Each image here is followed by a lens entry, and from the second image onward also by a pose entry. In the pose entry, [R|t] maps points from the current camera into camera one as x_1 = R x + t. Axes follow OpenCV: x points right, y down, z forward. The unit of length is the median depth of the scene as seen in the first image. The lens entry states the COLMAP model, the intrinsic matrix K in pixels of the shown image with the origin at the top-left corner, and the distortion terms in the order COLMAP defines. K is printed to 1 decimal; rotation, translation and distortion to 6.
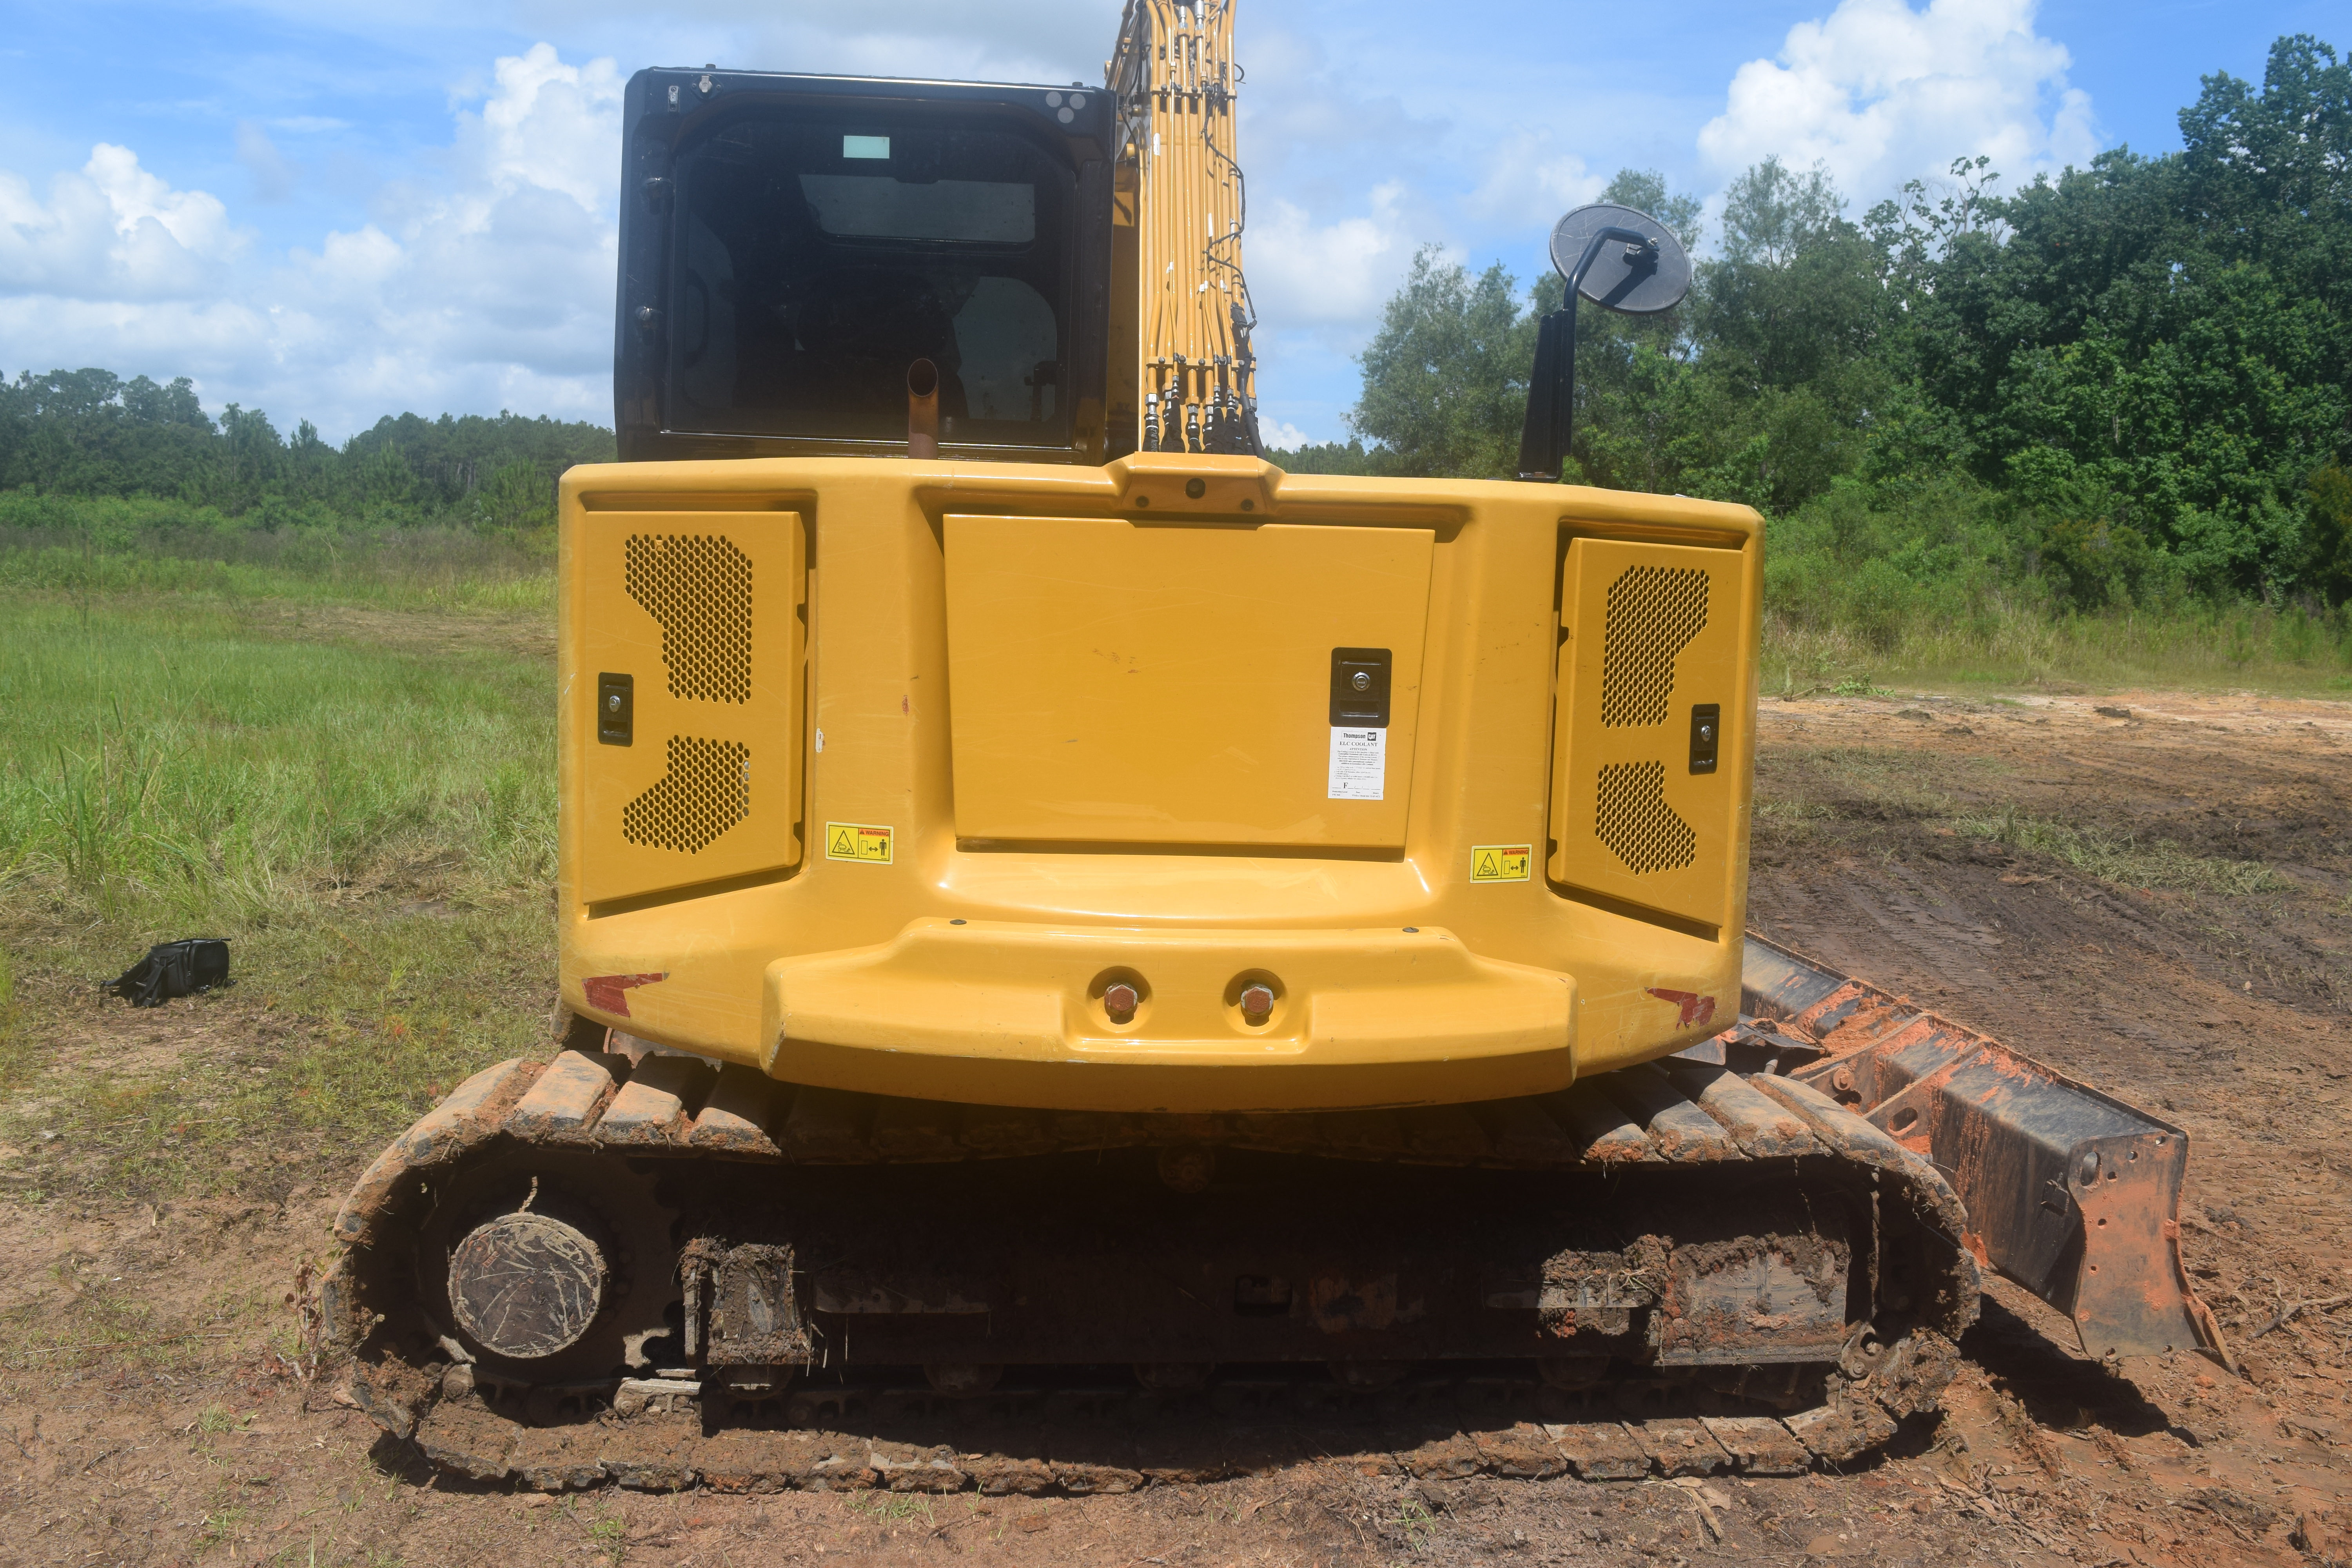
lens RADIAL K [[2084.7, 0, 1176.0], [0, 2084.7, 784.0], [0, 0, 1]] dist [-0.087852, 0.005504]
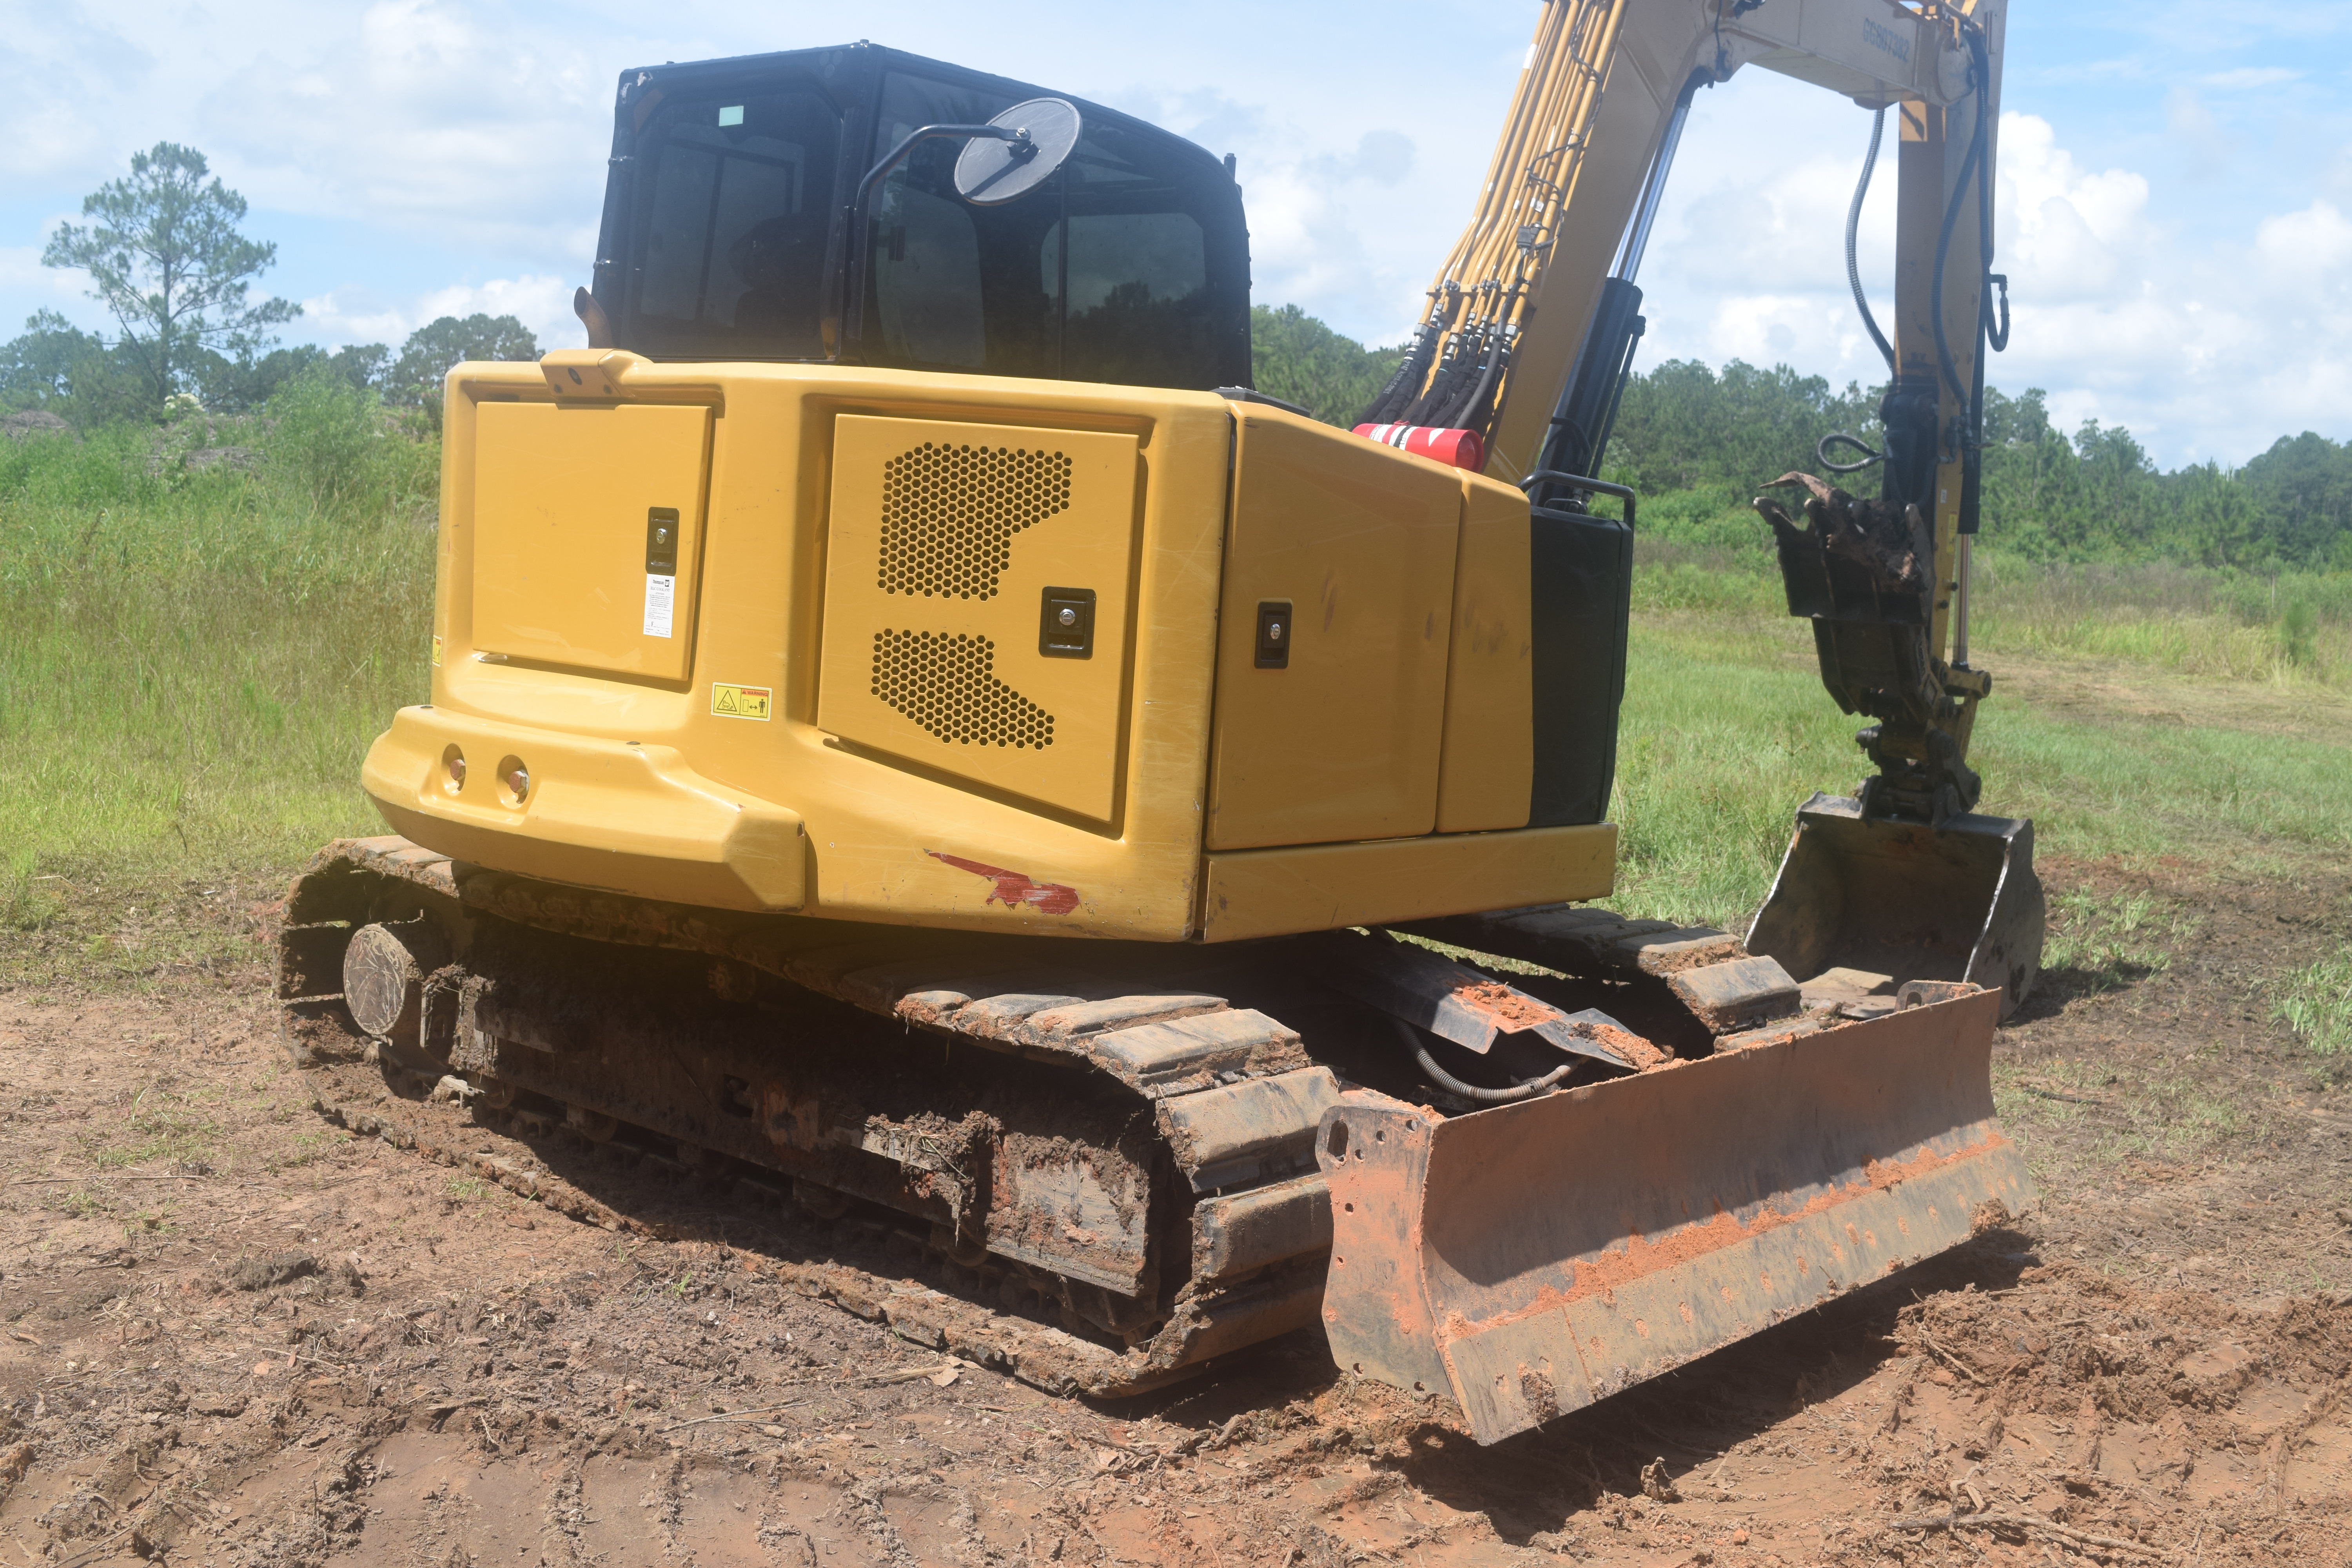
lens RADIAL K [[2618.9, 0, 1176.0], [0, 2618.9, 784.0], [0, 0, 1]] dist [-0.044682, -0.014770]
pose [[0.677286, 0.083942, -0.730915, 1.214852], [-0.119215, 0.992862, 0.003556, 0.044306], [0.725996, 0.084728, 0.682459, 0.188013]]
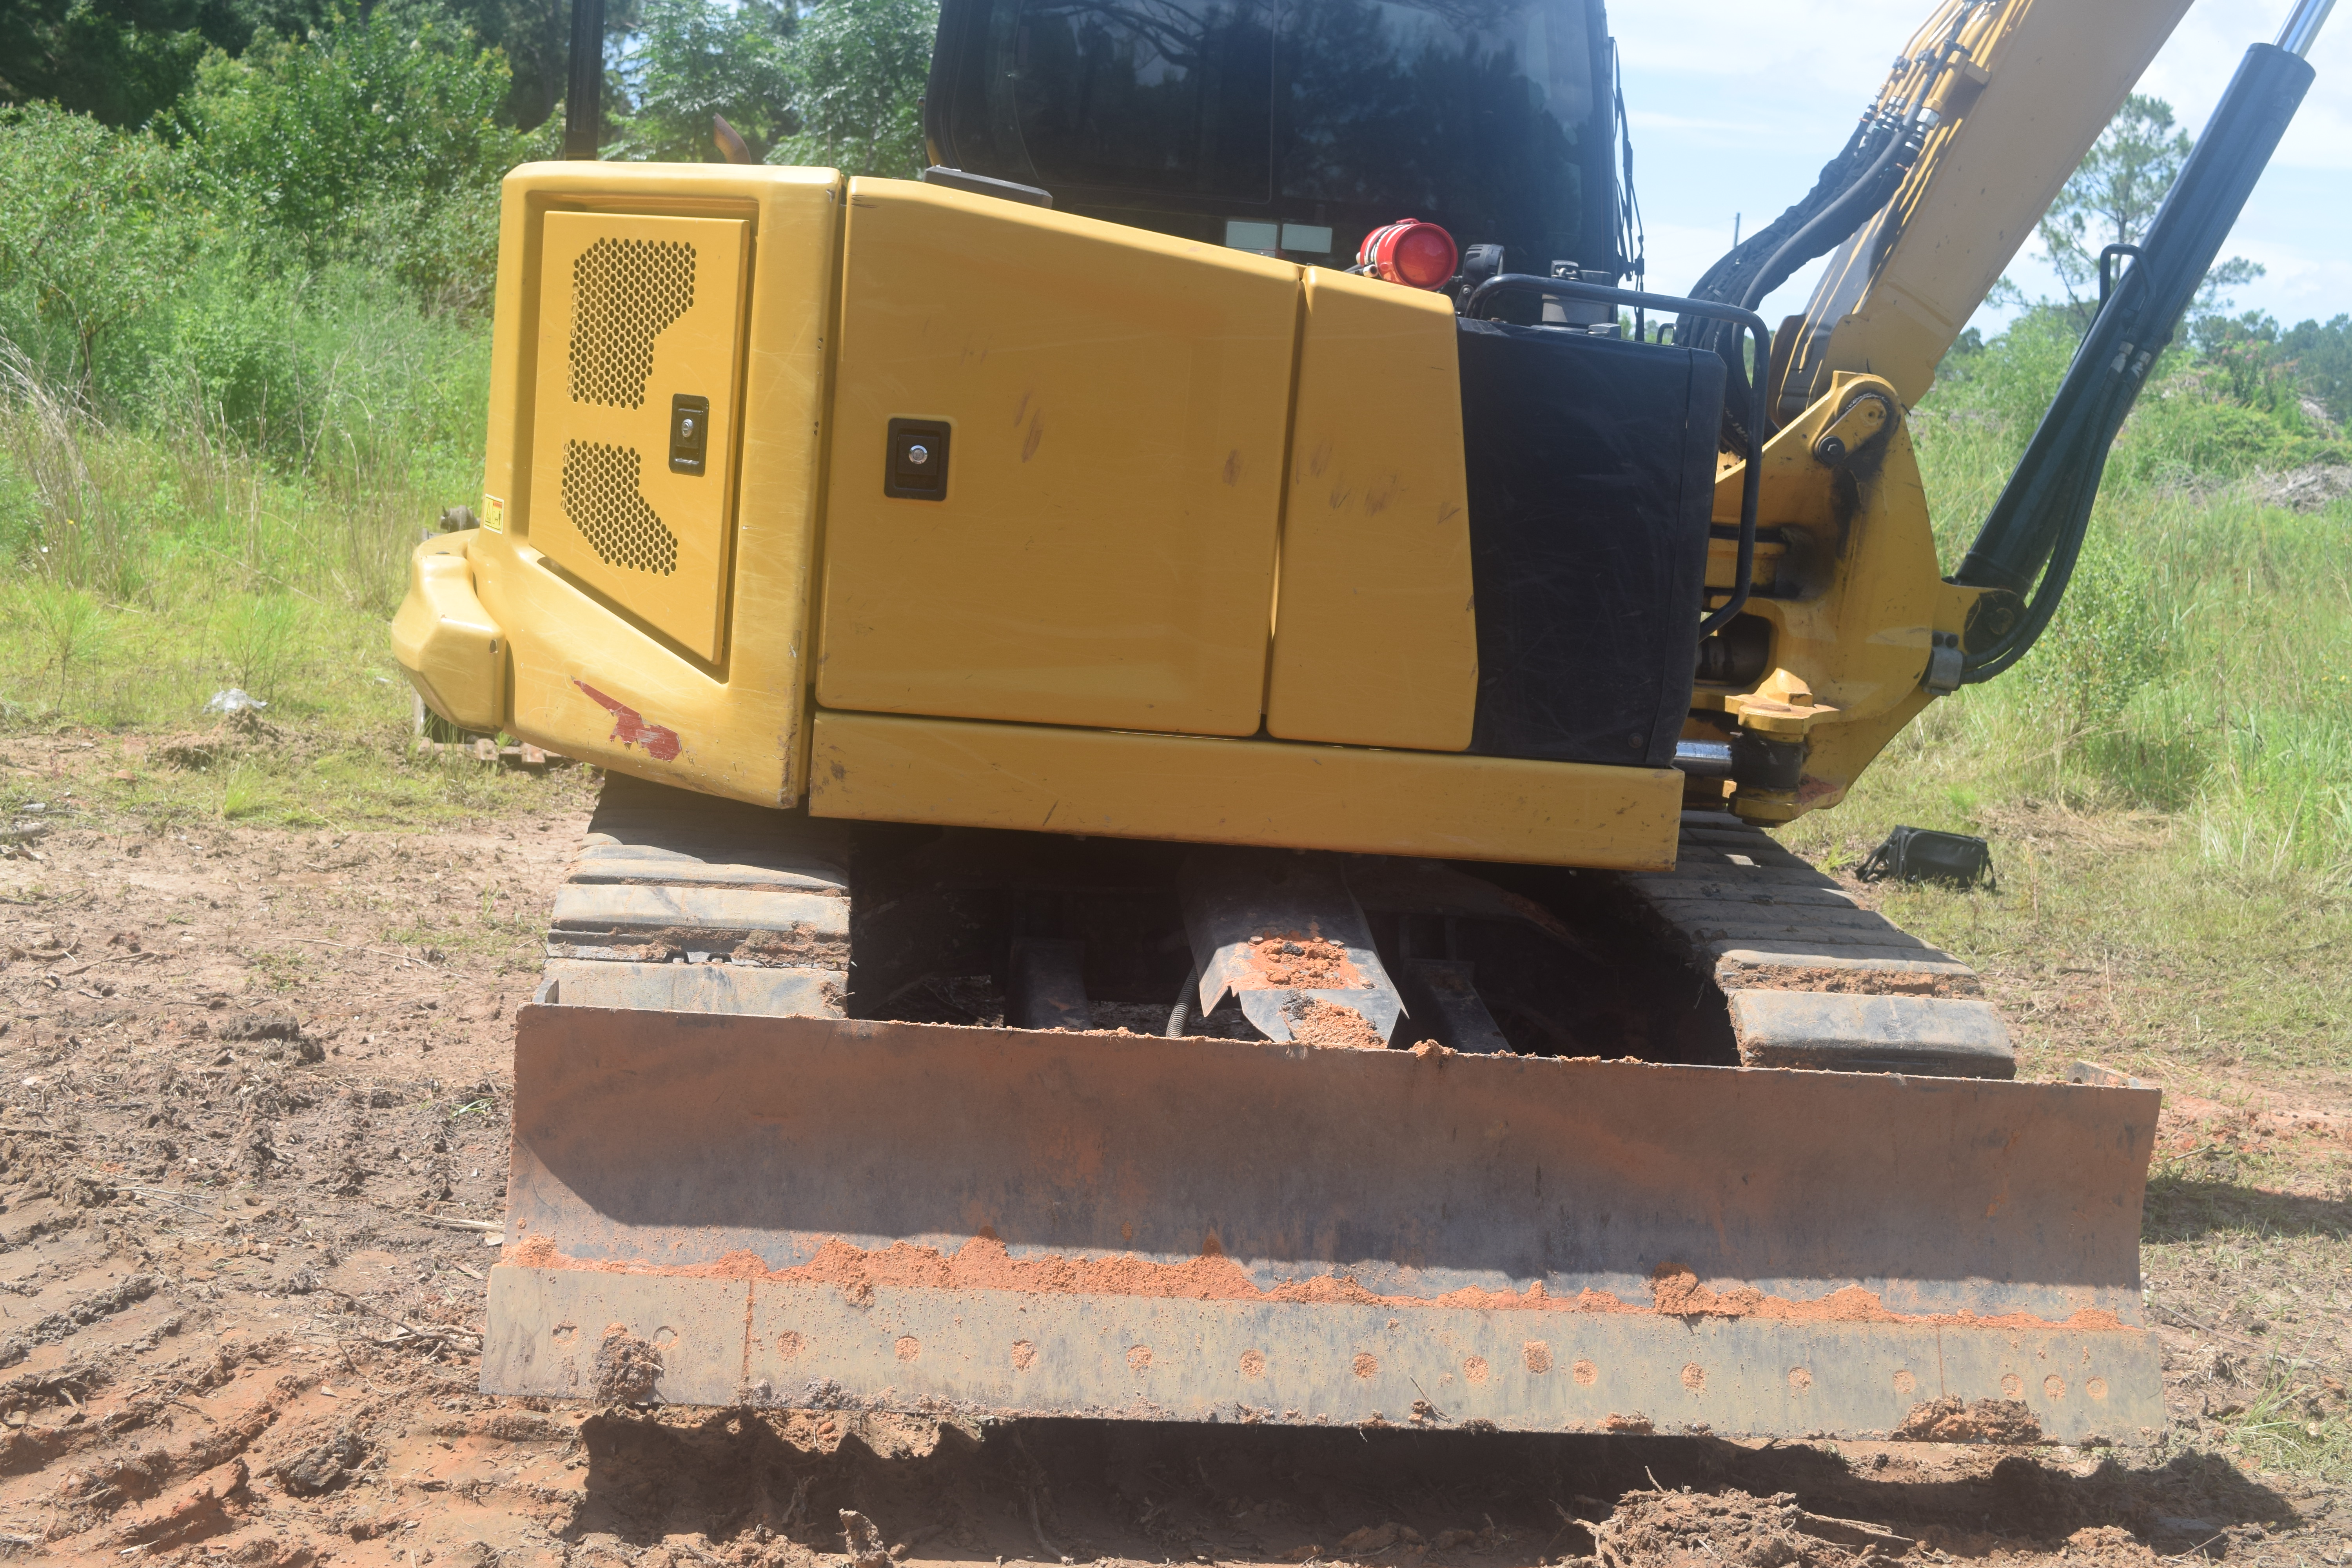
lens RADIAL K [[2801.0, 0, 1176.0], [0, 2801.0, 784.0], [0, 0, 1]] dist [0.004978, -0.251219]
pose [[-0.034816, 0.114612, -0.992800, 1.455158], [-0.181093, 0.976234, 0.119050, -0.056494], [0.982850, 0.183934, -0.013233, 1.251244]]
